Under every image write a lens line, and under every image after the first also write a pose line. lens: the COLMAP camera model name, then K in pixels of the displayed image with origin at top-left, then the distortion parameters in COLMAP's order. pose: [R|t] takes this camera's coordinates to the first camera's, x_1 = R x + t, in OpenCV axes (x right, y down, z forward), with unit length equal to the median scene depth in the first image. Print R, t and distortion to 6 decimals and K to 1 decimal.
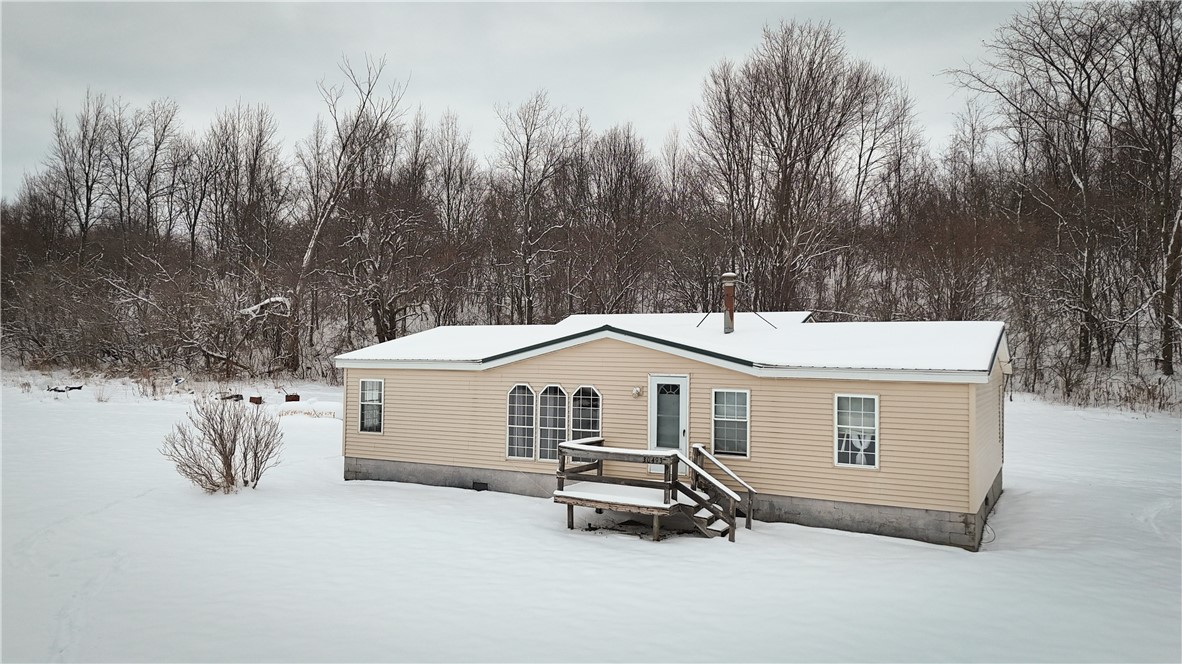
lens RADIAL K [[860.0, 0, 588.6], [0, 860.0, 329.5], [0, 0, 1]] dist [0.089137, -0.081802]
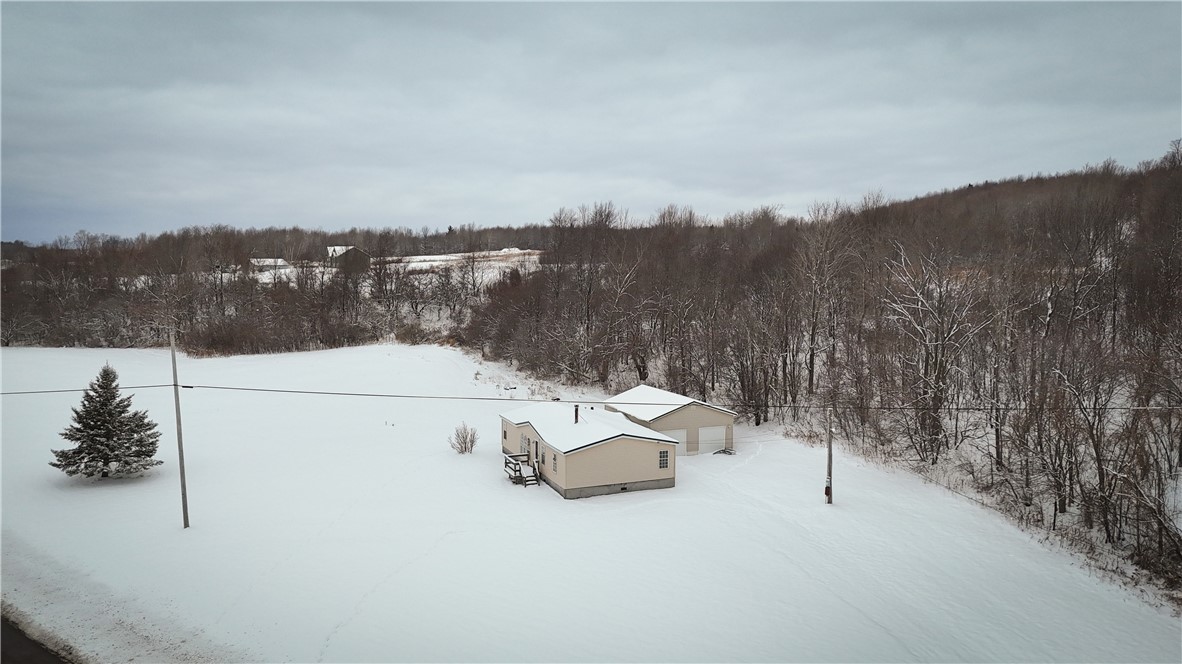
lens RADIAL K [[860.0, 0, 588.6], [0, 860.0, 329.5], [0, 0, 1]] dist [0.089137, -0.081802]
pose [[0.765913, 0.040250, -0.641683, 1.695939], [0.025457, 0.995357, 0.092820, -0.483268], [0.642440, -0.087427, 0.761333, -1.005378]]
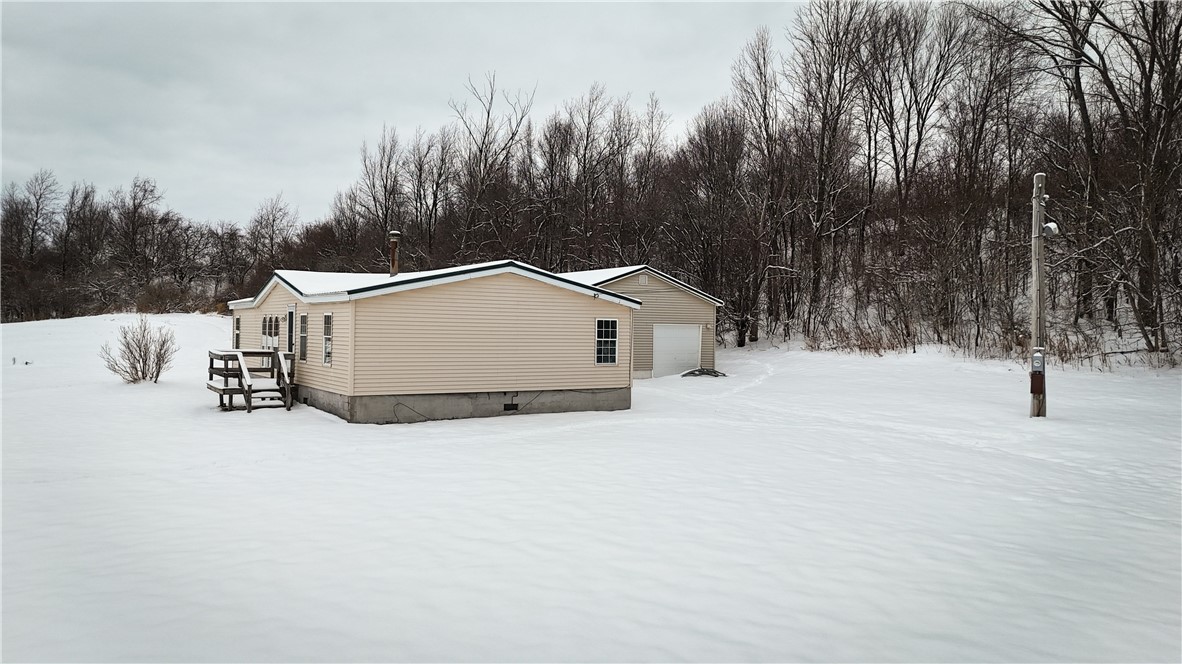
lens RADIAL K [[860.0, 0, 588.6], [0, 860.0, 329.5], [0, 0, 1]] dist [0.089137, -0.081802]
pose [[0.867784, 0.002166, -0.496937, 0.844193], [0.005327, 0.999892, 0.013661, 0.052674], [0.496913, -0.014502, 0.867679, 0.008918]]
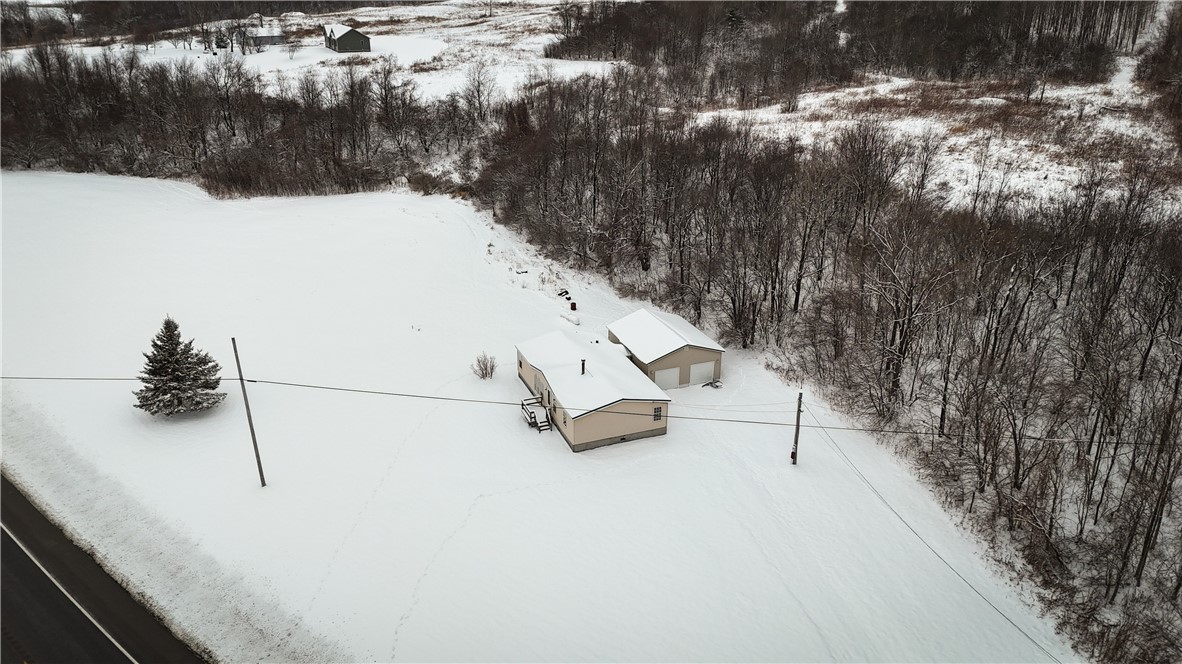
lens RADIAL K [[860.0, 0, 588.6], [0, 860.0, 329.5], [0, 0, 1]] dist [0.089137, -0.081802]
pose [[0.760419, 0.243310, -0.602132, 1.776728], [0.020339, 0.917789, 0.396547, -1.229634], [0.649114, -0.313788, 0.692956, -1.074718]]
